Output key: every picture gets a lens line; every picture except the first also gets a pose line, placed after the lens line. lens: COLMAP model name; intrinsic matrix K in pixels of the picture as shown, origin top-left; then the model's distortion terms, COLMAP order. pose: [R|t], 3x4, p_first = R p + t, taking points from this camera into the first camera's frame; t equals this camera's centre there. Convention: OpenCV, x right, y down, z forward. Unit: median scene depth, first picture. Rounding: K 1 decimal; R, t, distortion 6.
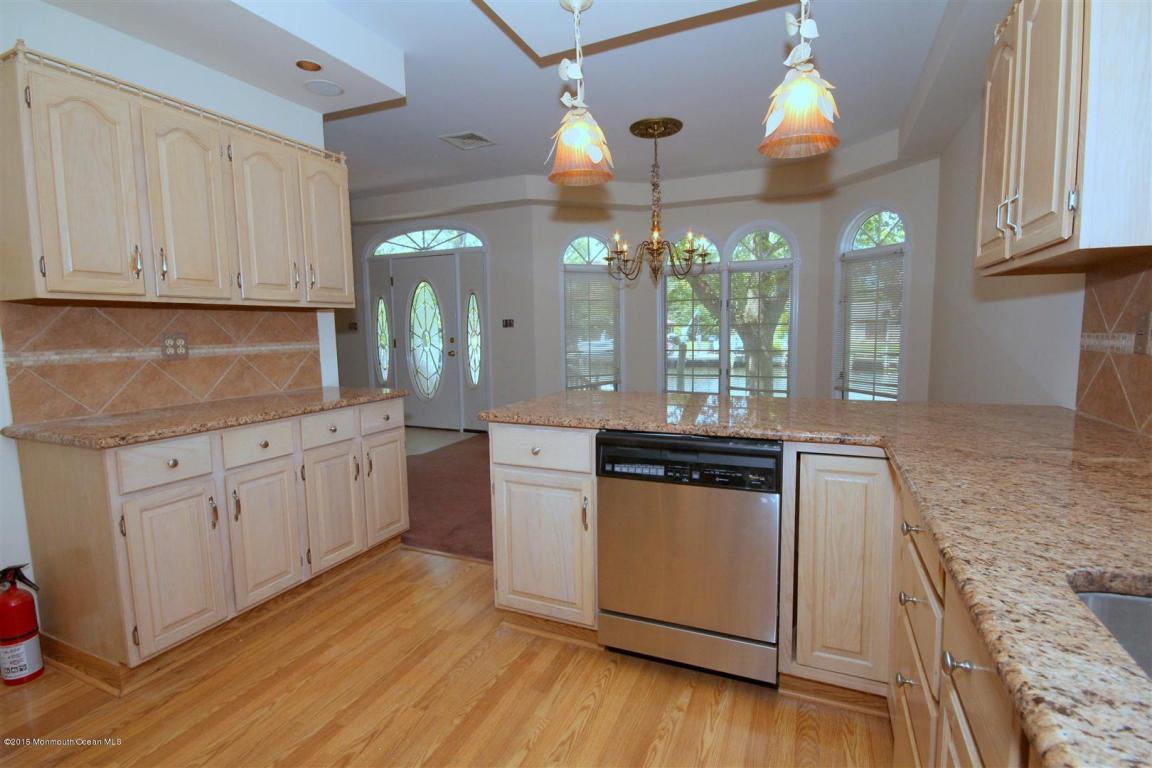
lens RADIAL K [[539.6, 0, 580.7], [0, 539.6, 385.9], [0, 0, 1]] dist [0.001511, -0.009345]
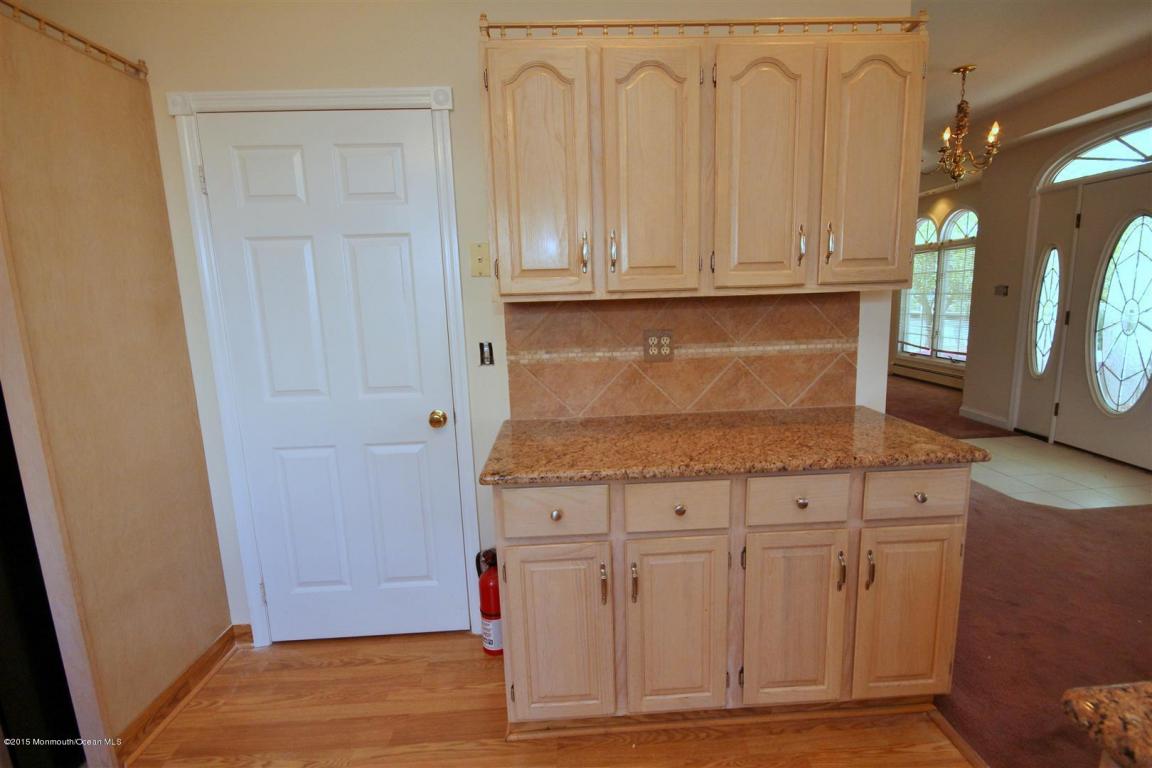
lens RADIAL K [[539.6, 0, 580.7], [0, 539.6, 385.9], [0, 0, 1]] dist [0.001511, -0.009345]
pose [[0.443157, 0.149536, -0.883884, -0.056501], [-0.070698, 0.988748, 0.131831, -0.116292], [0.893652, 0.004068, 0.448743, 0.526877]]
